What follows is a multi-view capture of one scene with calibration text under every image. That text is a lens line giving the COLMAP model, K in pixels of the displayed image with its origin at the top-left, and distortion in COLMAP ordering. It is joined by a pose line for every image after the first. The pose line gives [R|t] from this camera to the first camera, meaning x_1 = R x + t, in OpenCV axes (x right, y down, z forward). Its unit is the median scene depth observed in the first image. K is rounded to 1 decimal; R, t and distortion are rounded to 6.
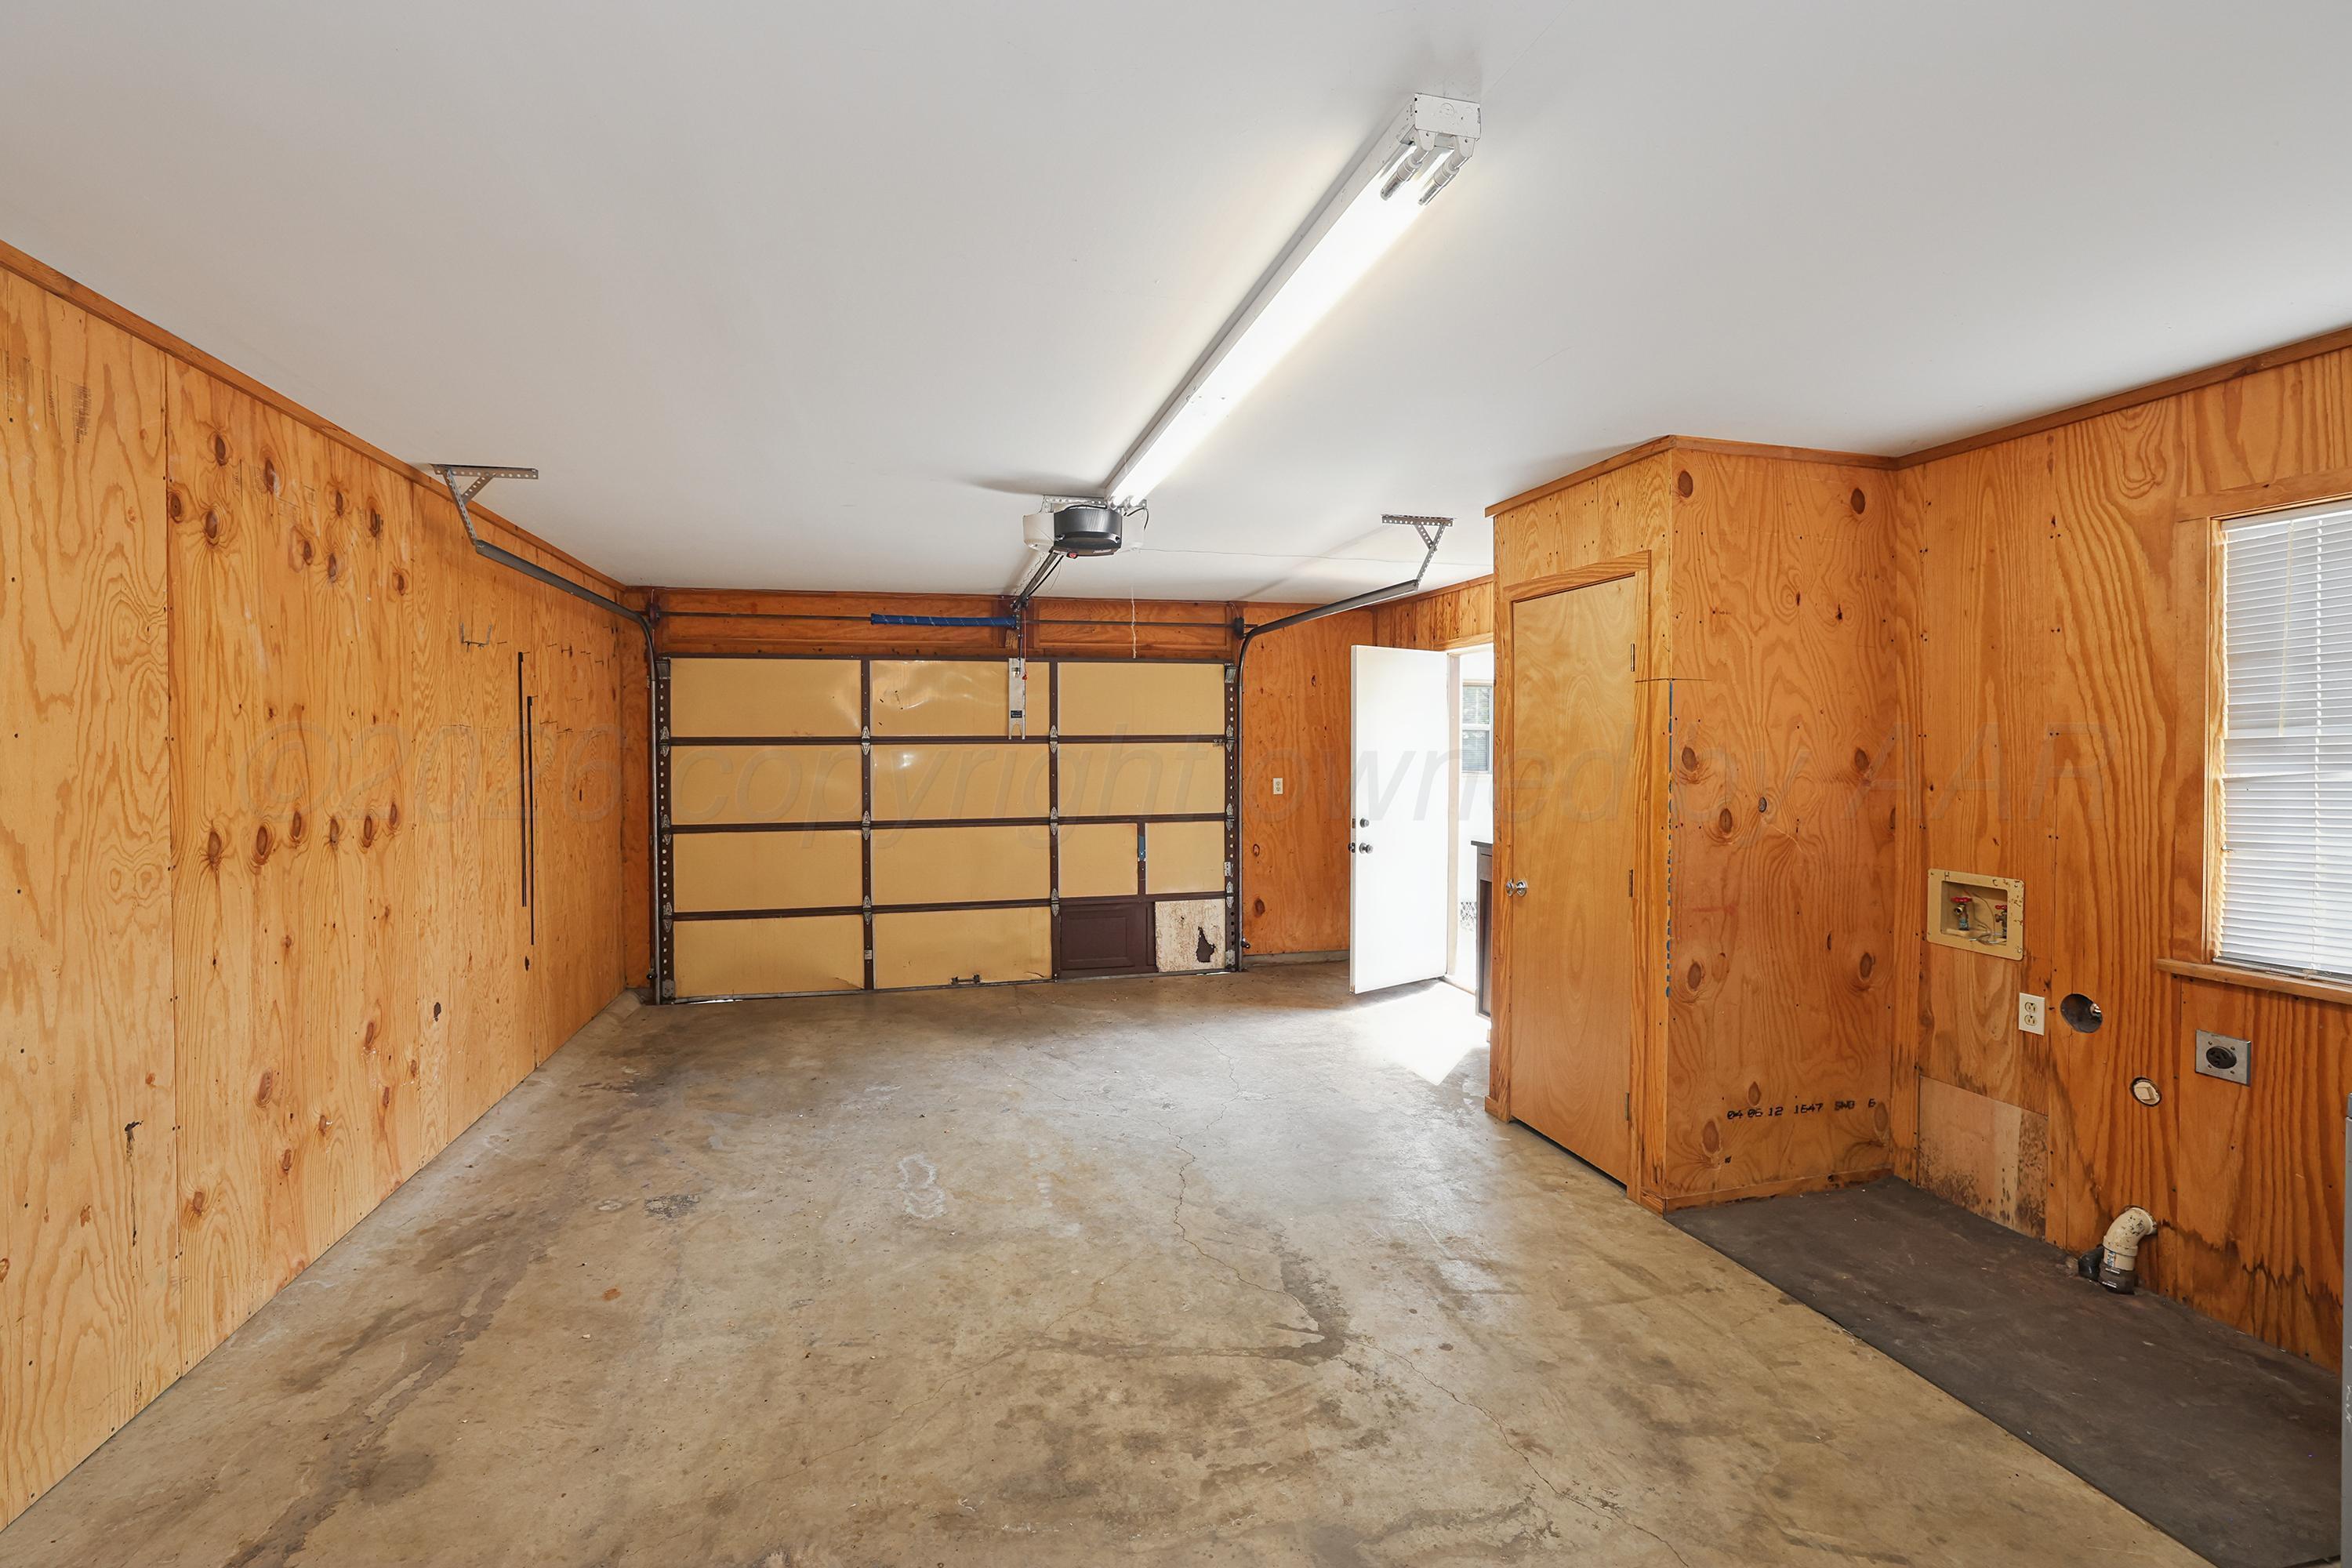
lens RADIAL K [[1047.4, 0, 1162.1], [0, 1047.4, 767.9], [0, 0, 1]] dist [-0.050484, 0.019879]
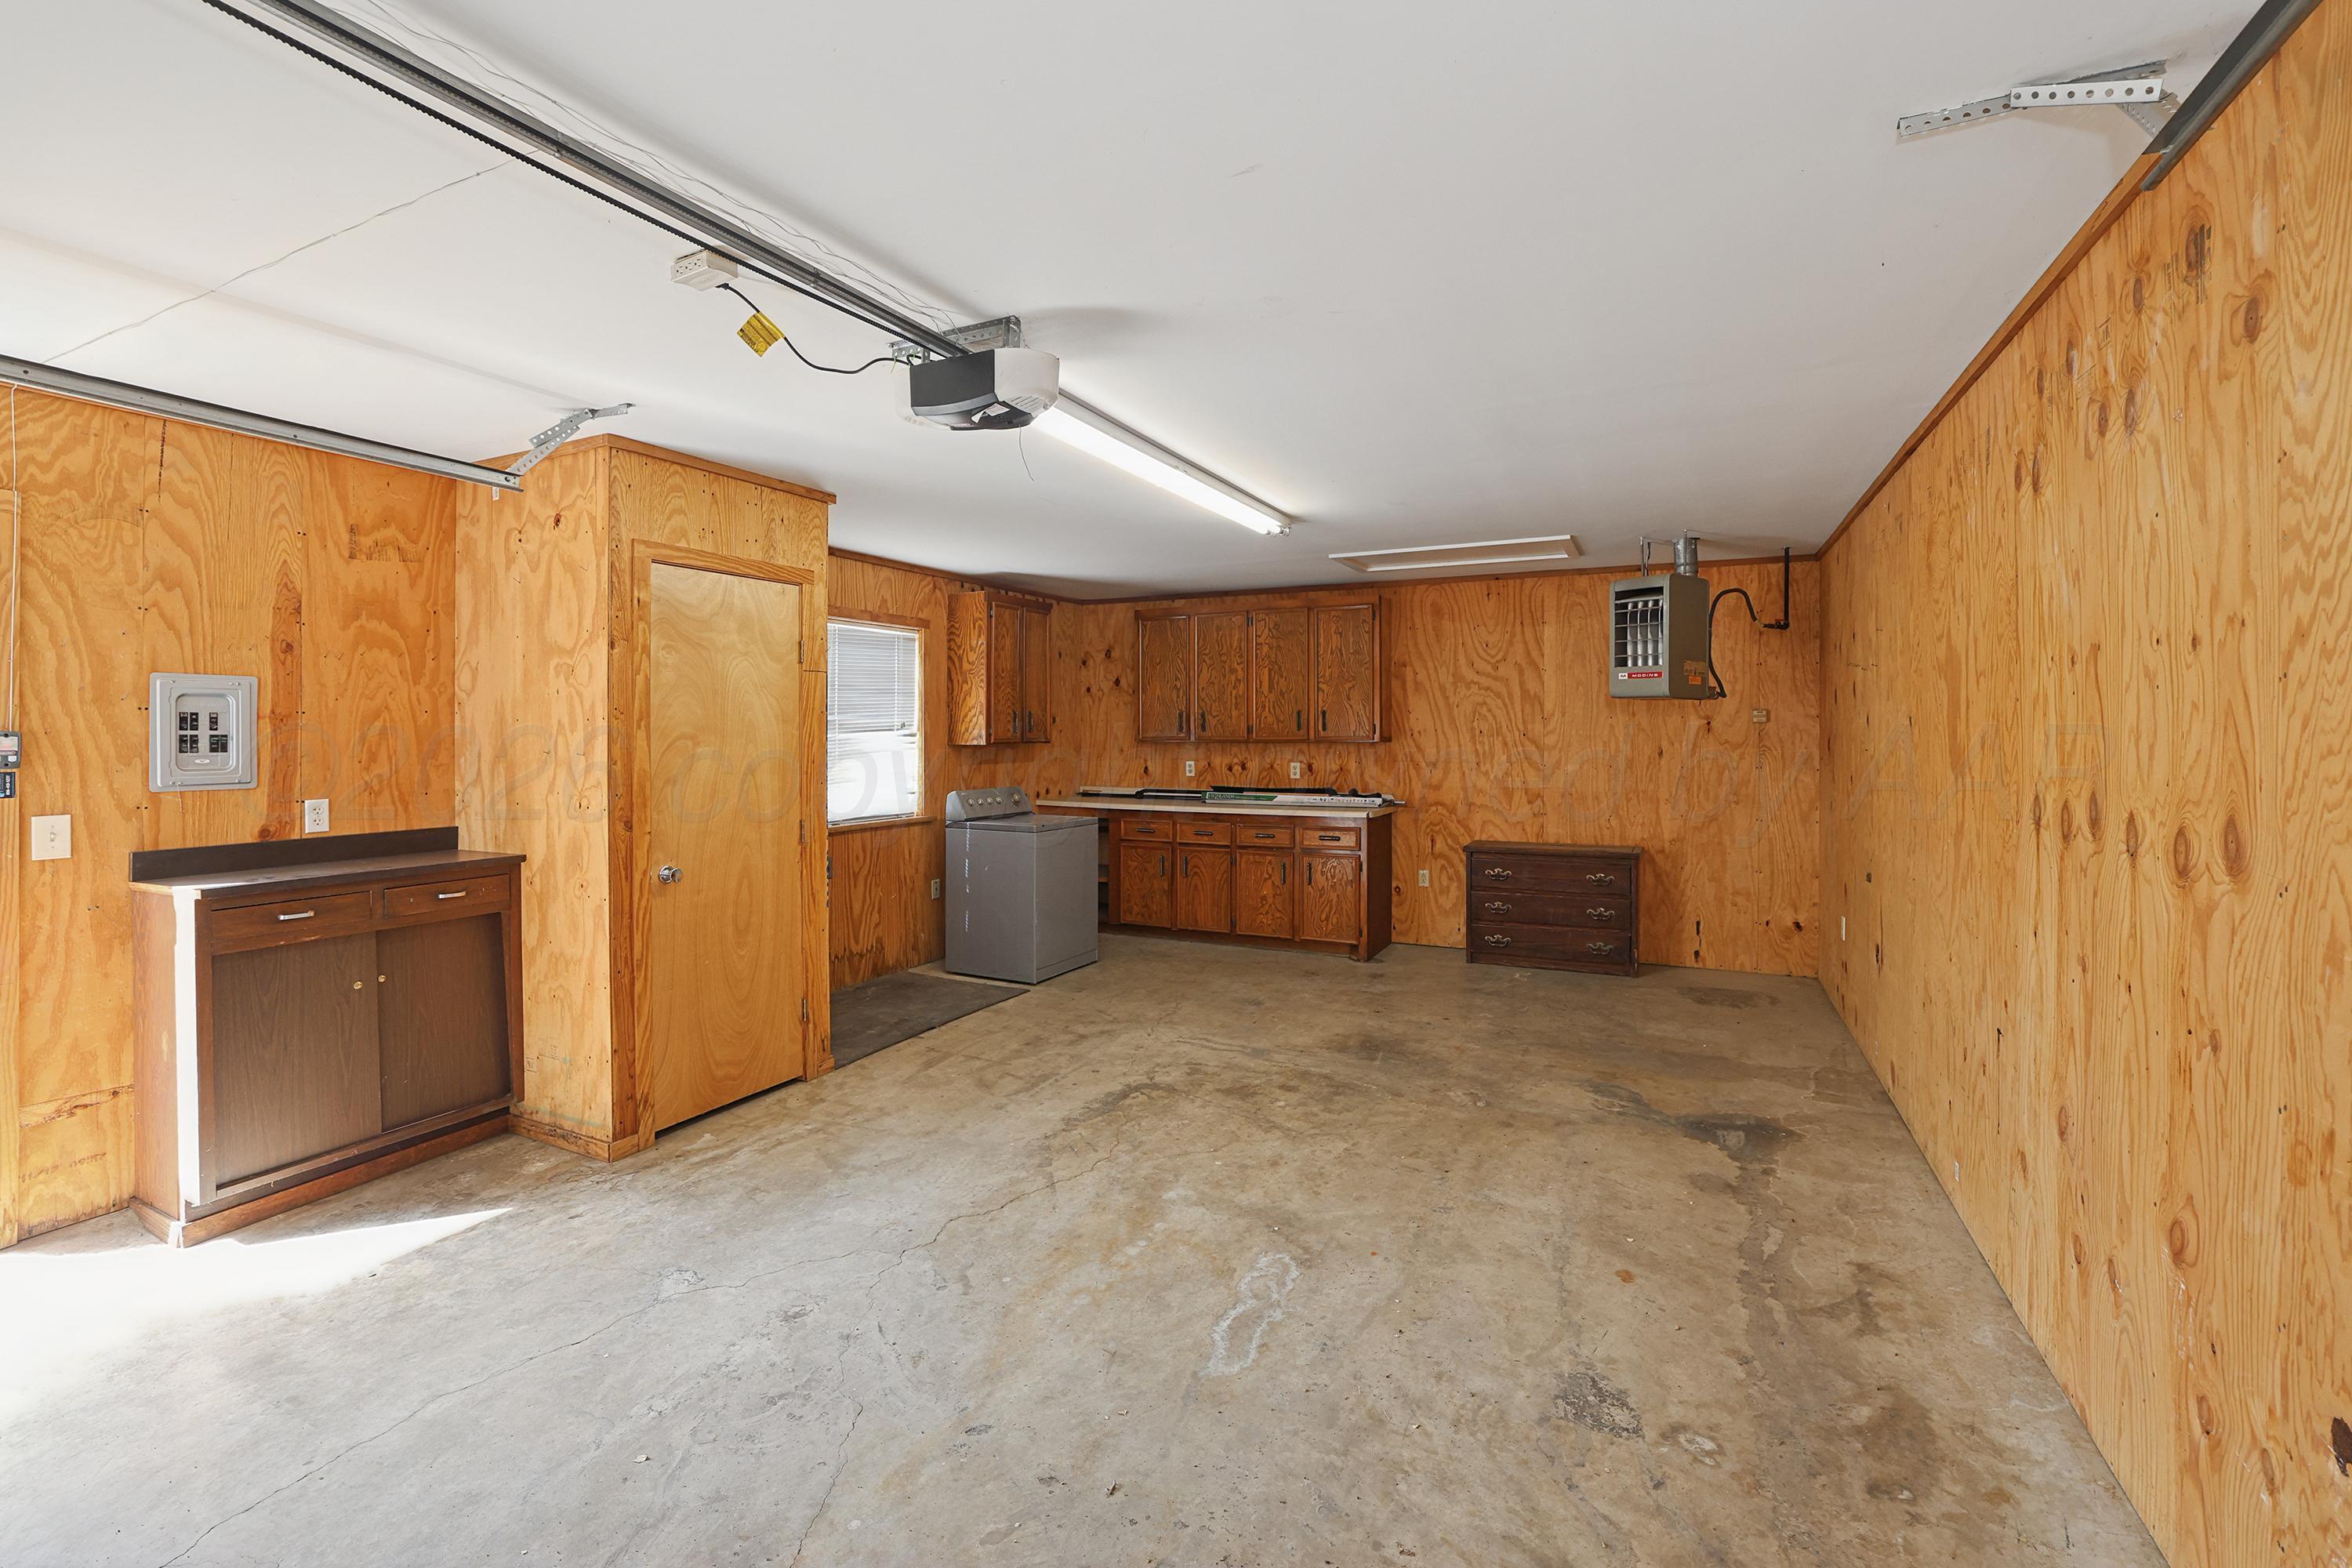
lens RADIAL K [[1024.4, 0, 1171.8], [0, 1024.4, 731.0], [0, 0, 1]] dist [-0.049023, 0.017600]
pose [[-0.768990, 0.003467, 0.639251, -0.754121], [0.019399, 0.999651, 0.017914, -0.024434], [-0.638966, 0.026177, -0.768789, 1.838301]]
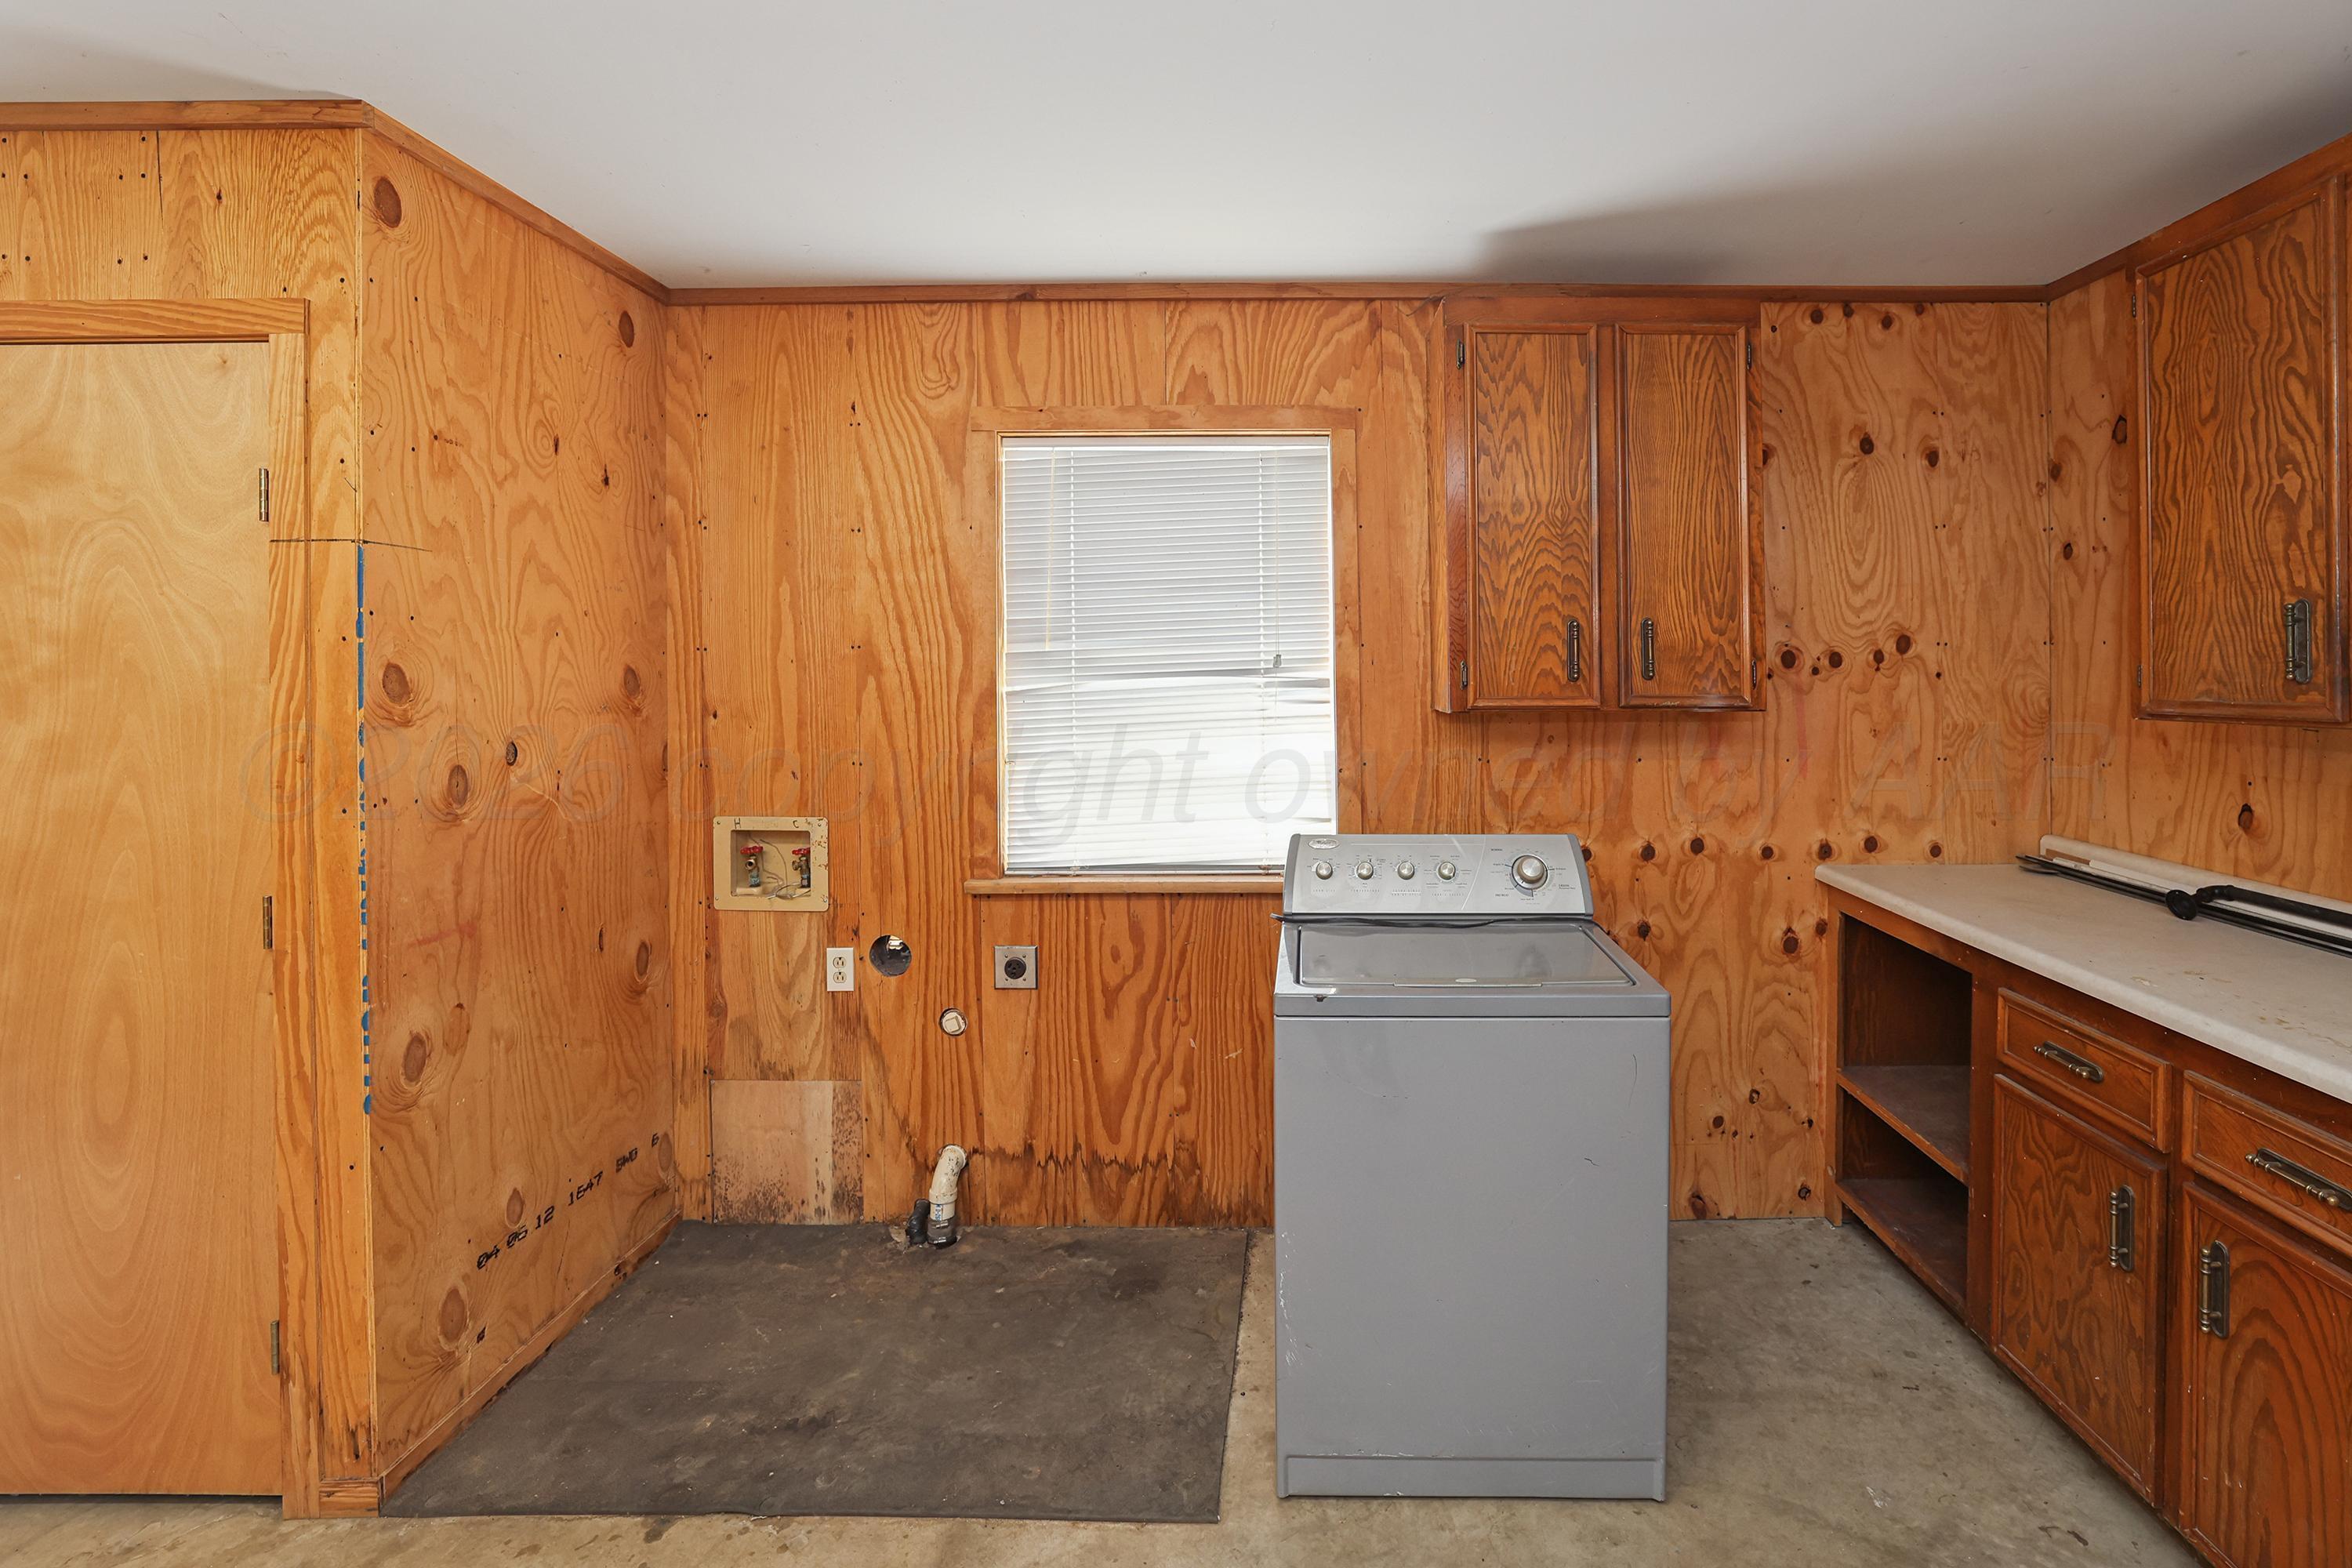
lens RADIAL K [[1048.5, 0, 1260.9], [0, 1048.5, 662.7], [0, 0, 1]] dist [-0.049720, 0.018957]
pose [[0.241420, 0.002293, 0.970418, 0.080324], [0.029054, 0.999532, -0.009590, -0.001036], [-0.969986, 0.030510, 0.241240, 0.421474]]
